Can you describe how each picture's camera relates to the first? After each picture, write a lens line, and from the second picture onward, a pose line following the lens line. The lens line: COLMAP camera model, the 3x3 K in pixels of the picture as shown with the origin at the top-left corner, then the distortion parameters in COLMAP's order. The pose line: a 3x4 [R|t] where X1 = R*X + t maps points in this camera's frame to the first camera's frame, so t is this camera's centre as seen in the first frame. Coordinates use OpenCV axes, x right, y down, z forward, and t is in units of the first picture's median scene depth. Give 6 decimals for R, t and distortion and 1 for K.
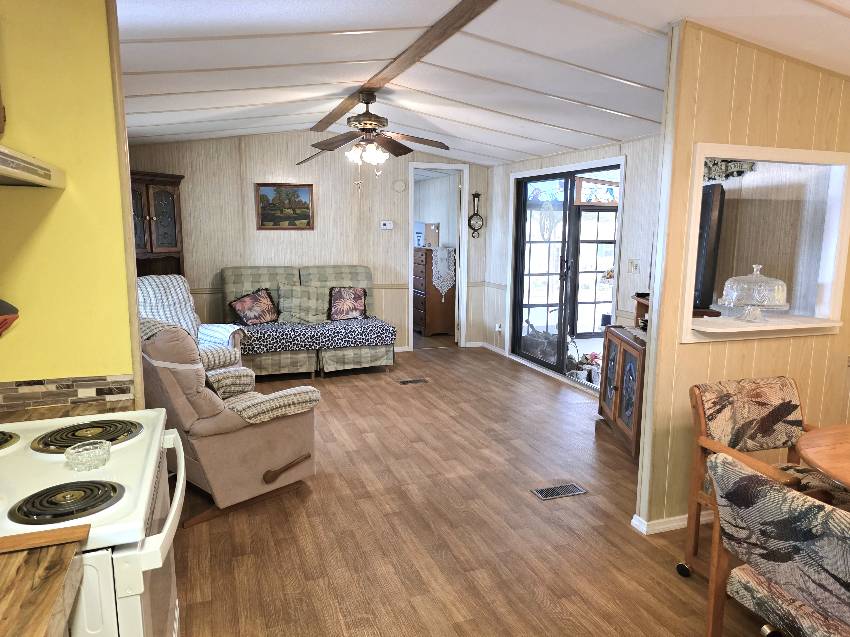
lens RADIAL K [[598.1, 0, 431.1], [0, 598.1, 319.5], [0, 0, 1]] dist [0.082148, -0.113972]
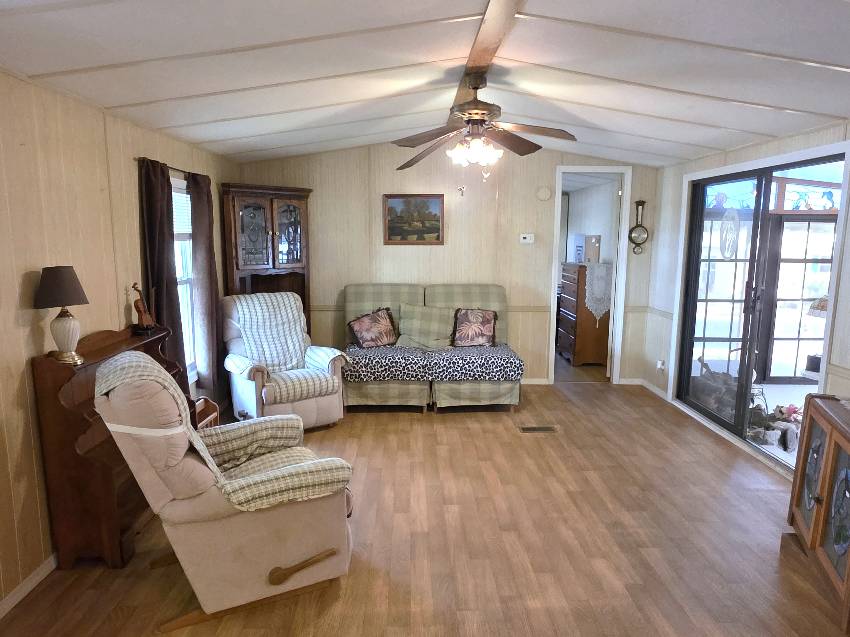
lens RADIAL K [[571.3, 0, 425.9], [0, 571.3, 325.7], [0, 0, 1]] dist [-0.005516, -0.002978]
pose [[0.947730, 0.048350, -0.315387, 0.066258], [-0.048588, 0.998794, 0.007115, -0.037382], [0.315351, 0.008581, 0.948936, 0.208717]]
